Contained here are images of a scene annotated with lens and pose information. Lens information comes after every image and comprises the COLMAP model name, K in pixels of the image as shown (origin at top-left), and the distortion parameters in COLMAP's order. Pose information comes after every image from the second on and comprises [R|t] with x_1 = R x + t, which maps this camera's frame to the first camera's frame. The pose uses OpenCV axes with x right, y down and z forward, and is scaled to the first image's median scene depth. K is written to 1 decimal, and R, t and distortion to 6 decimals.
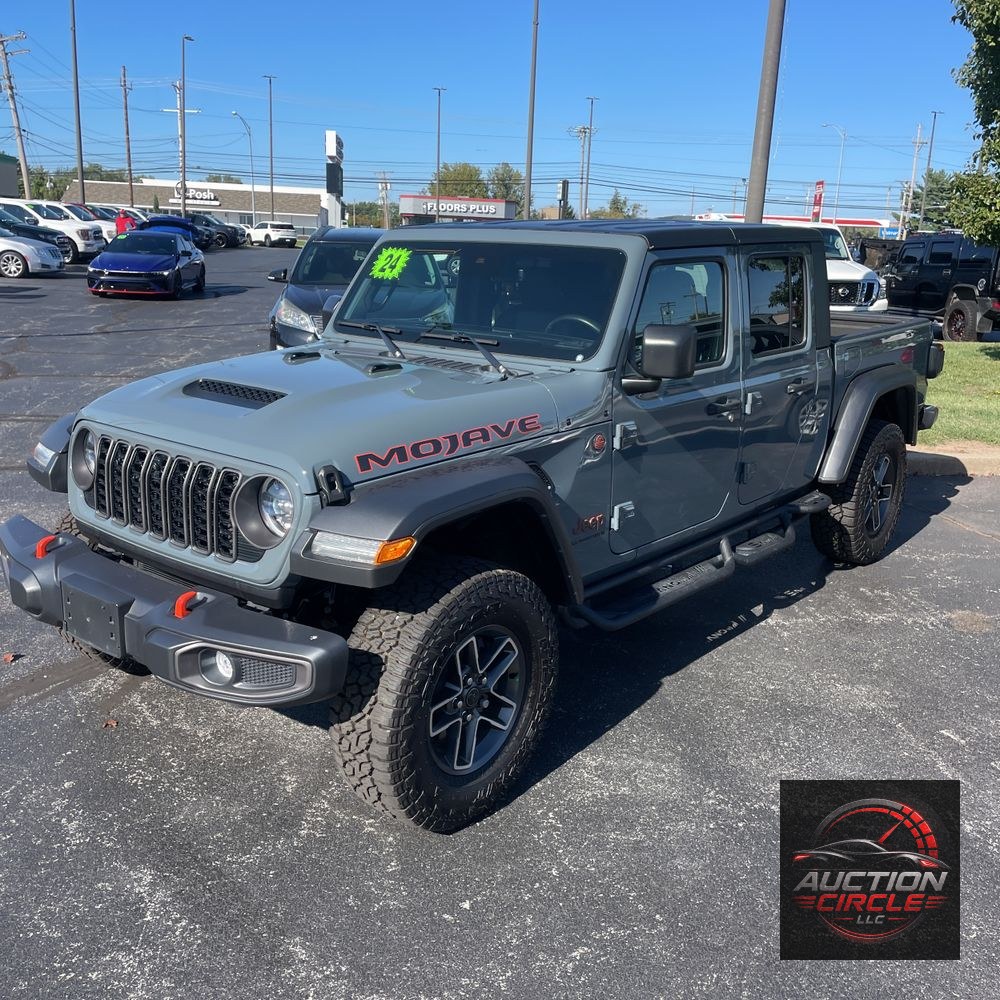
lens RADIAL K [[999.8, 0, 519.9], [0, 999.8, 498.3], [0, 0, 1]] dist [0.076317, -0.111180]
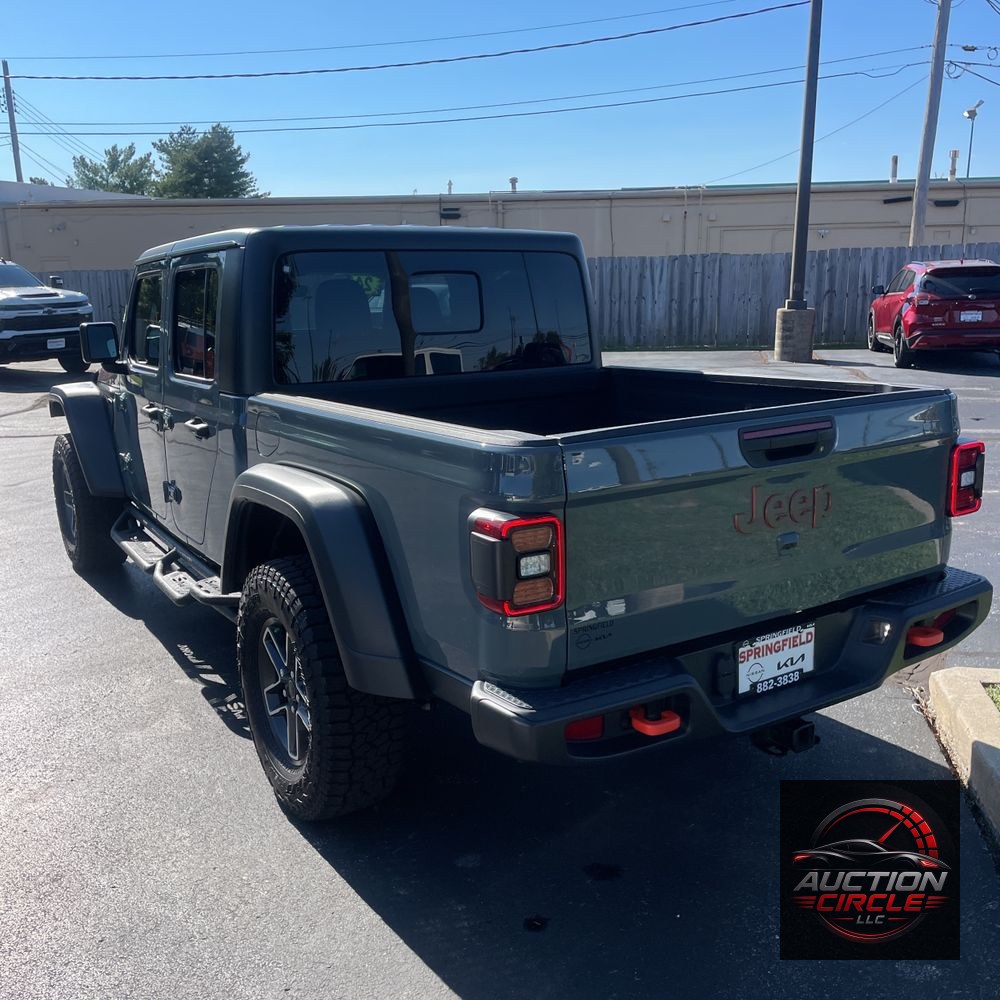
lens RADIAL K [[1006.5, 0, 500.0], [0, 1006.5, 500.0], [0, 0, 1]] dist [0.096527, -0.140121]
pose [[-0.332385, 0.174677, -0.926827, 1.035182], [-0.230518, 0.937849, 0.259424, -0.345834], [0.914539, 0.299879, -0.271461, 1.573013]]
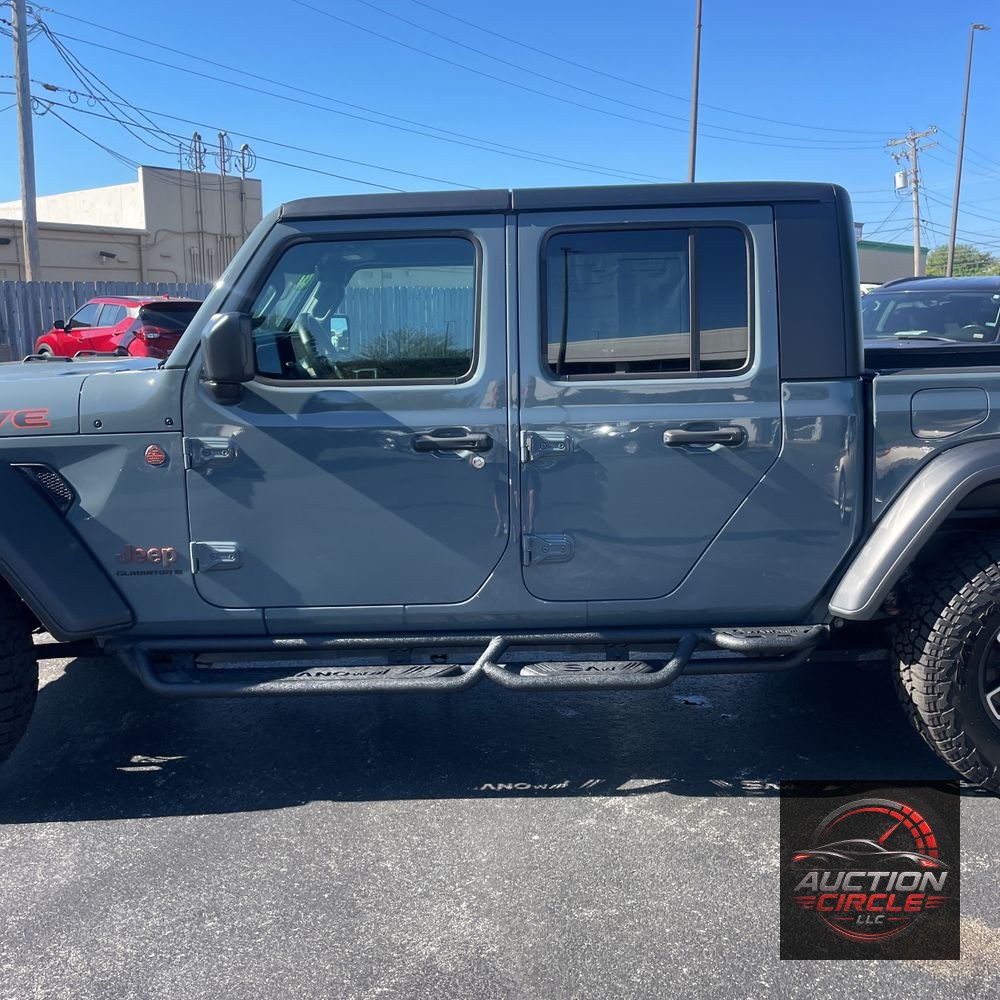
lens RADIAL K [[999.8, 0, 519.9], [0, 999.8, 498.3], [0, 0, 1]] dist [0.076317, -0.111180]
pose [[0.636214, 0.102512, -0.764671, 0.728065], [-0.167209, 0.985897, -0.006950, -0.053559], [0.753175, 0.132281, 0.644383, 0.571878]]
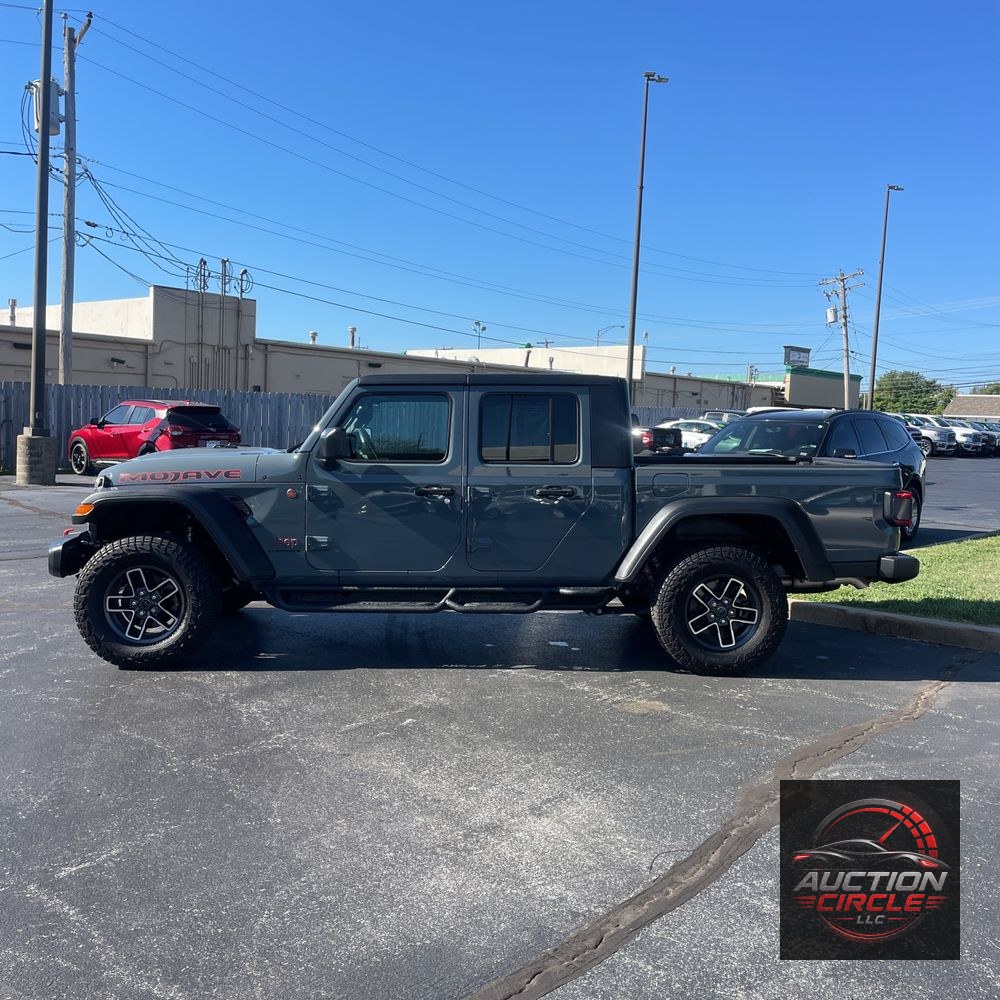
lens RADIAL K [[1003.0, 0, 497.4], [0, 1003.0, 488.4], [0, 0, 1]] dist [0.097304, -0.141490]
pose [[0.647433, 0.034185, -0.761356, 1.298932], [-0.196420, 0.972730, -0.123353, 0.062292], [0.736376, 0.229409, 0.636492, 0.141563]]
